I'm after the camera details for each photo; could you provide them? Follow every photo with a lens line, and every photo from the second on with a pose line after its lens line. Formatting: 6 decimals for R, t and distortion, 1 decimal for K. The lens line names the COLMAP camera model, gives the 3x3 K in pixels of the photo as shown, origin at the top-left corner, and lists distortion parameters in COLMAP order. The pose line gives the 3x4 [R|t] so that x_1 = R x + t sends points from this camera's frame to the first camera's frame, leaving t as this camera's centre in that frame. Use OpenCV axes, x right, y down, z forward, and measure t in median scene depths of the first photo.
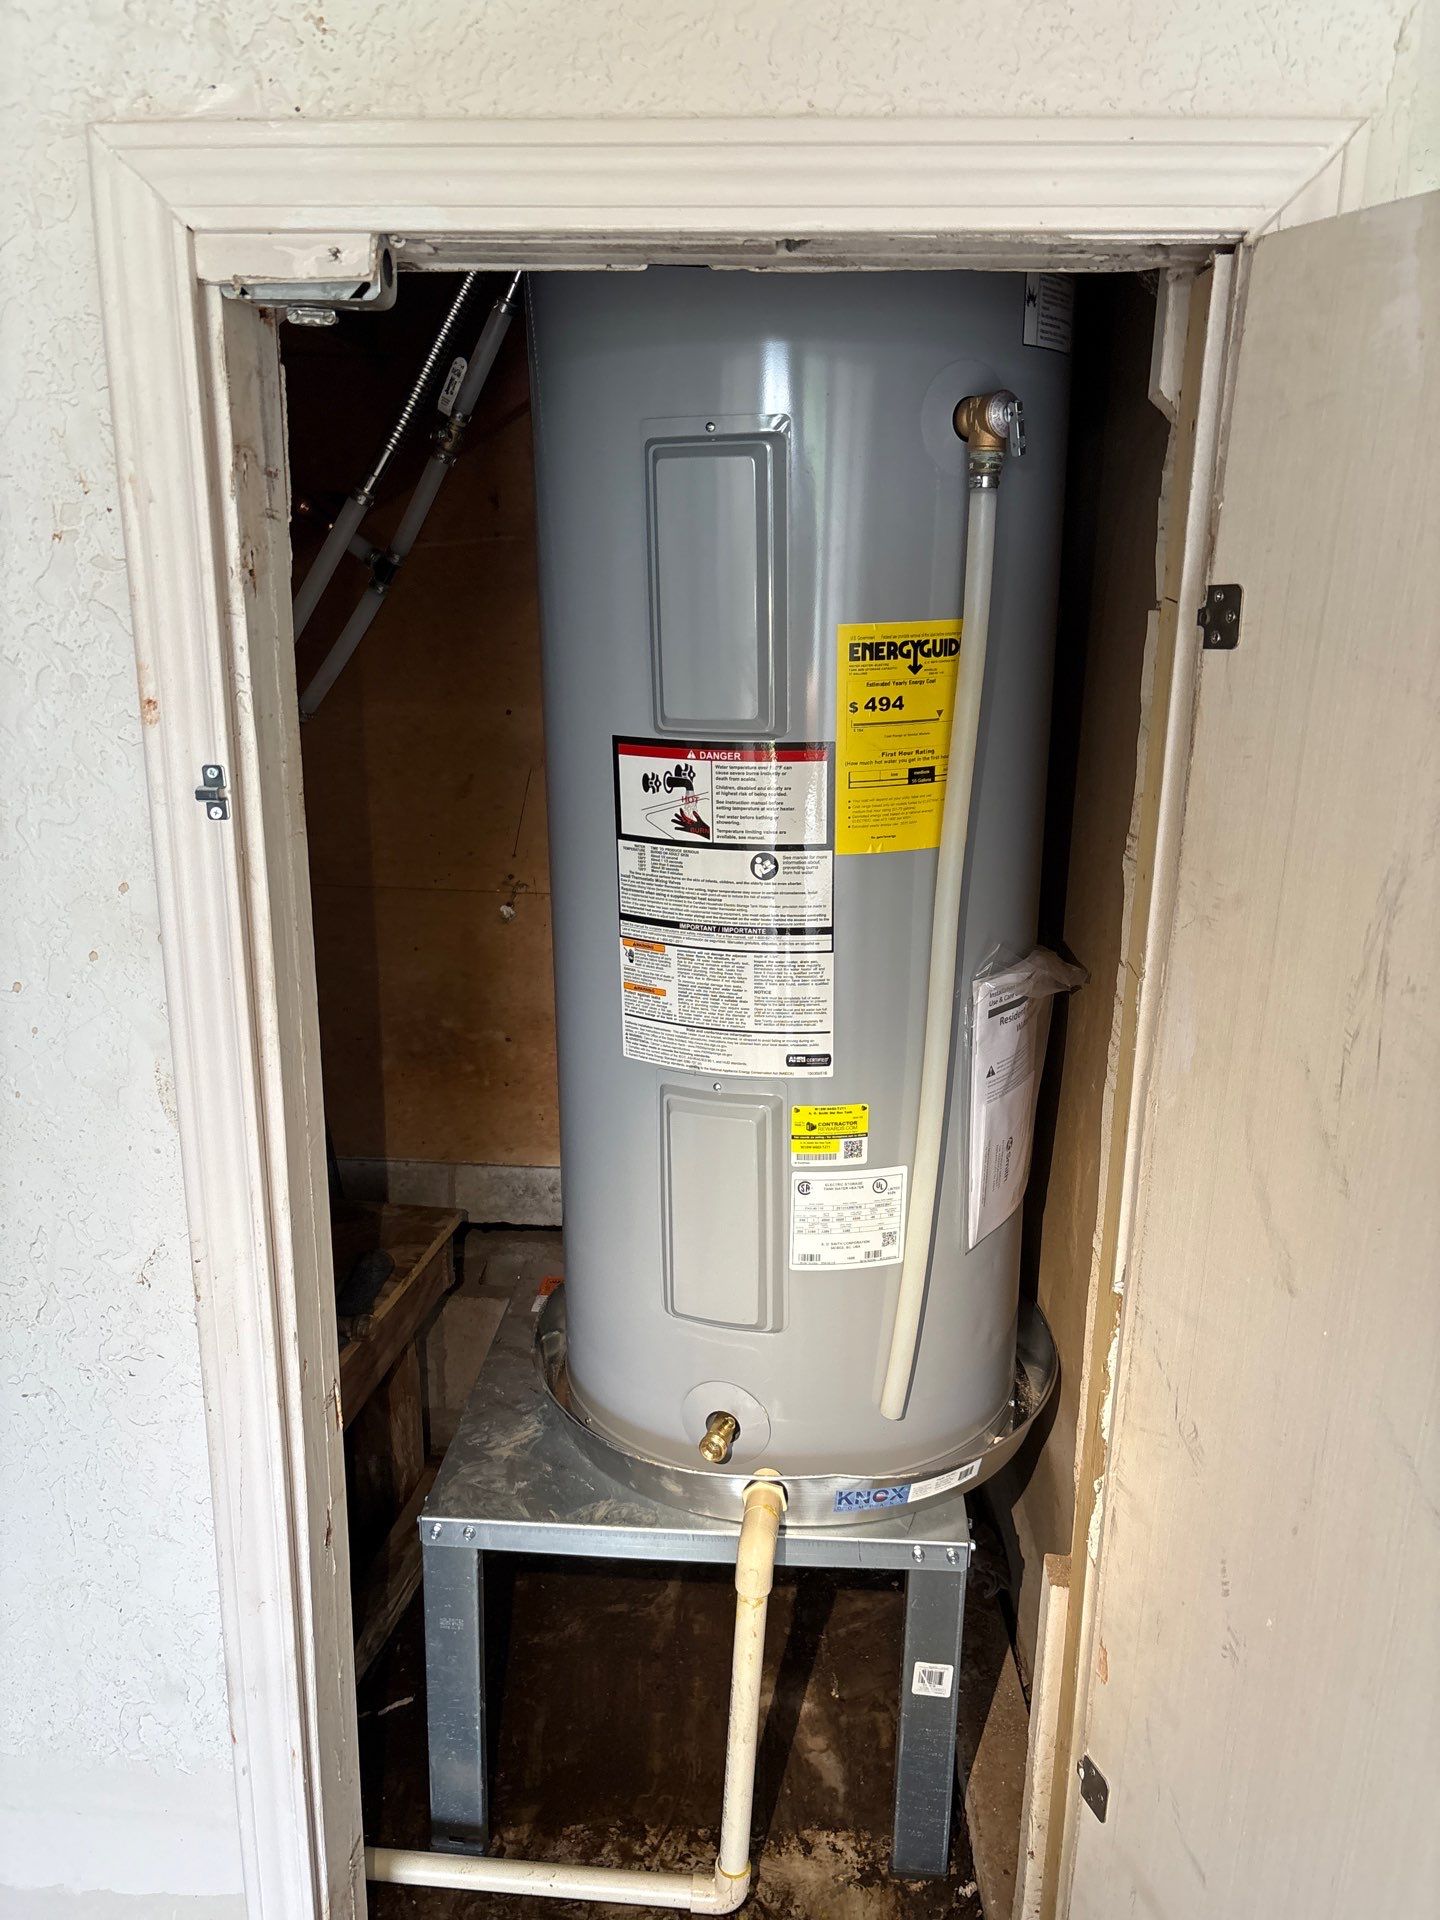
lens RADIAL K [[1528.0, 0, 789.3], [0, 1528.0, 969.5], [0, 0, 1]] dist [-0.029311, 0.067861]
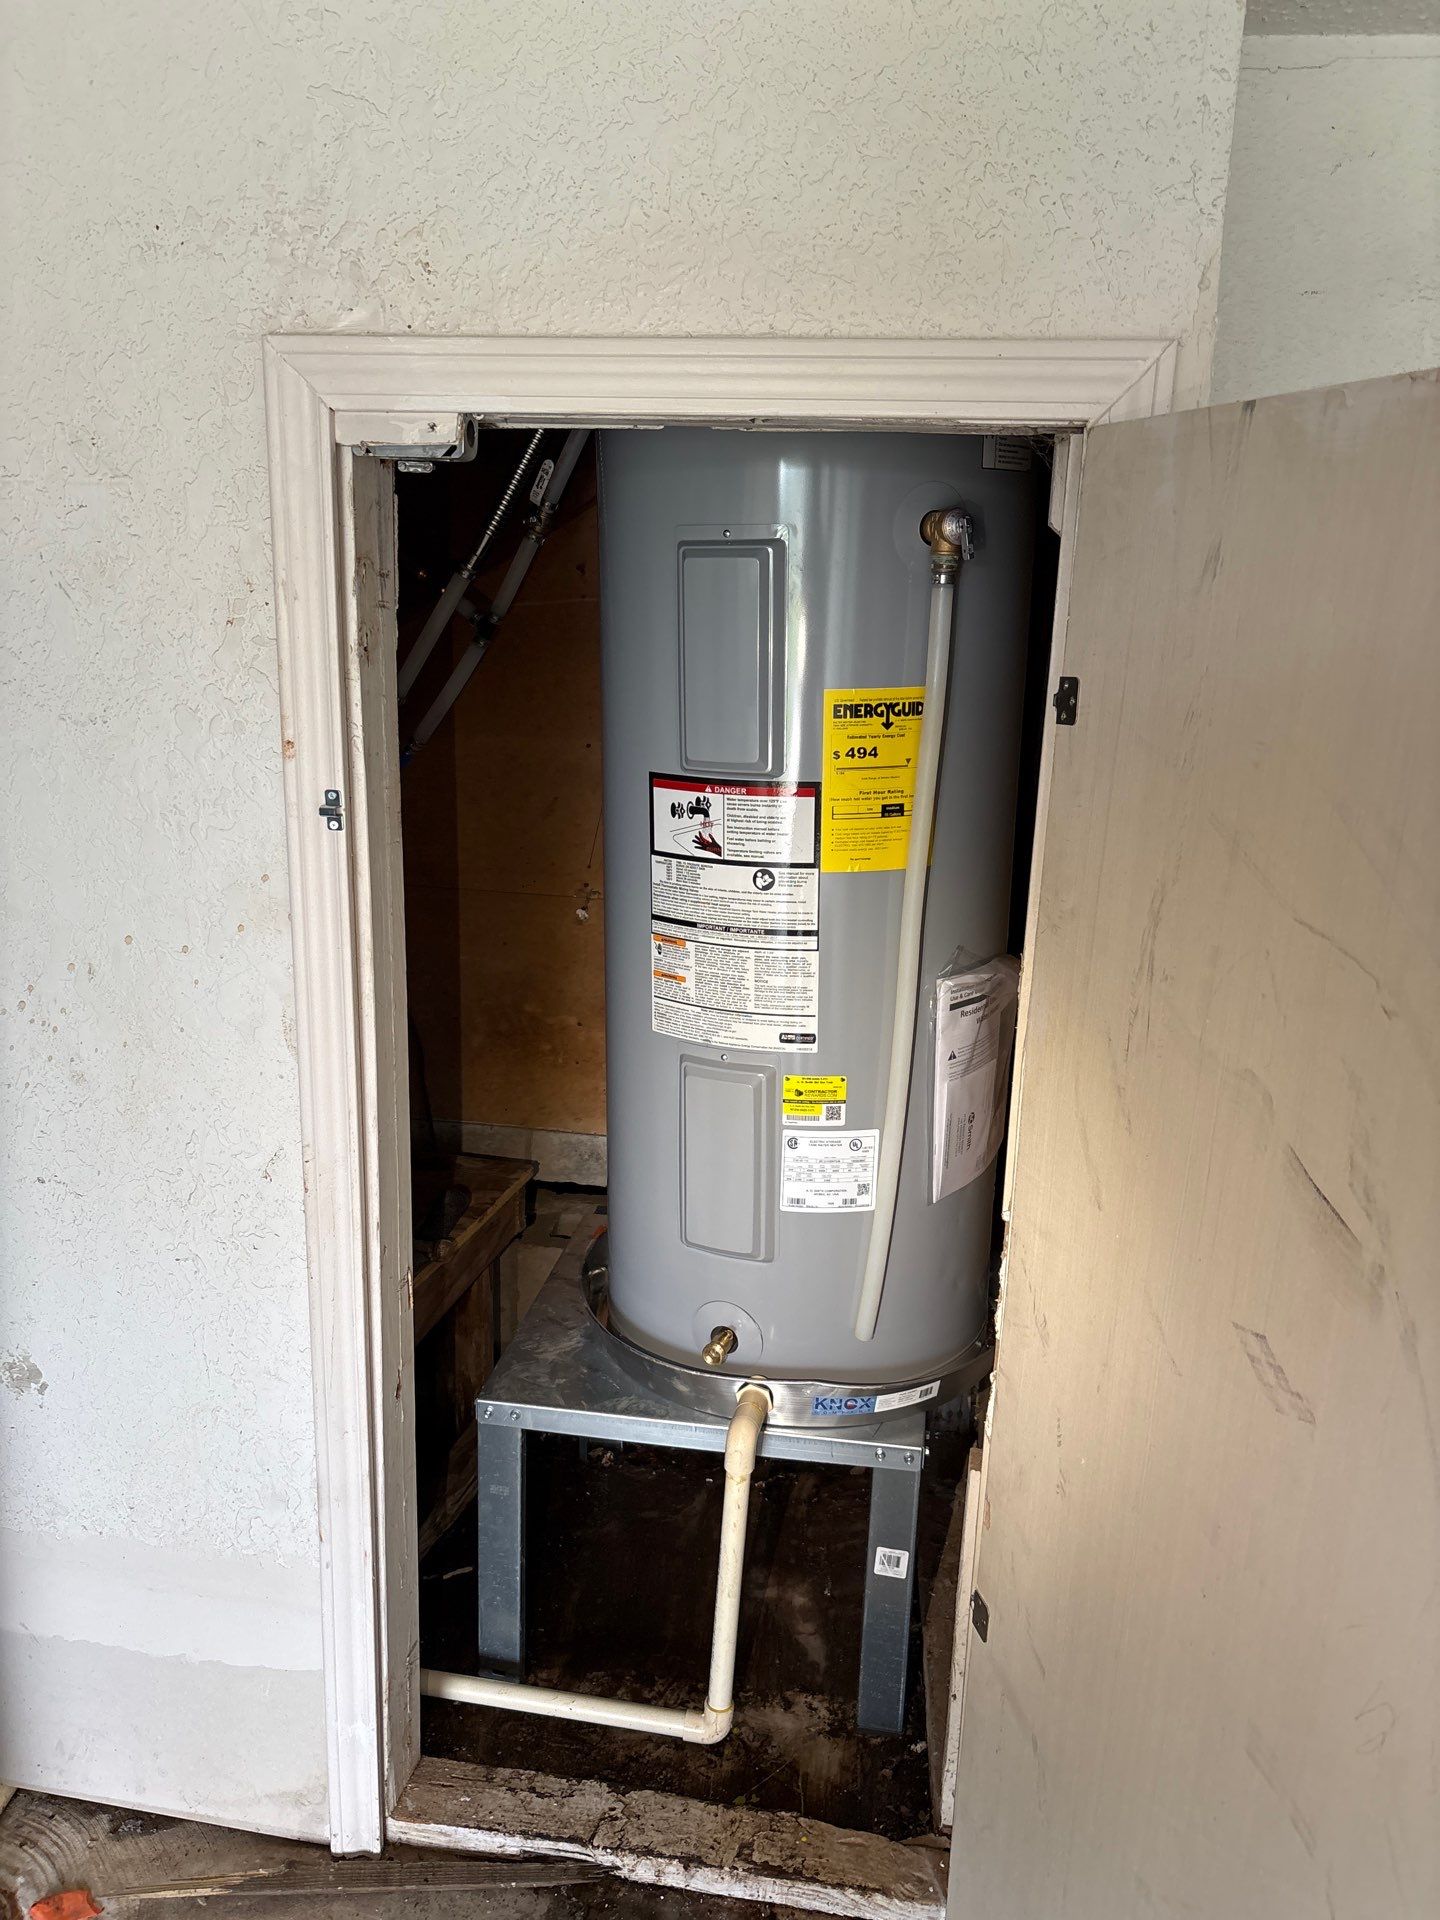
lens RADIAL K [[1528.0, 0, 789.3], [0, 1528.0, 969.5], [0, 0, 1]] dist [-0.029311, 0.067861]
pose [[0.996163, 0.036660, -0.079469, 0.098505], [-0.037788, 0.999205, -0.012742, 0.019271], [0.078939, 0.015696, 0.996756, -0.223178]]
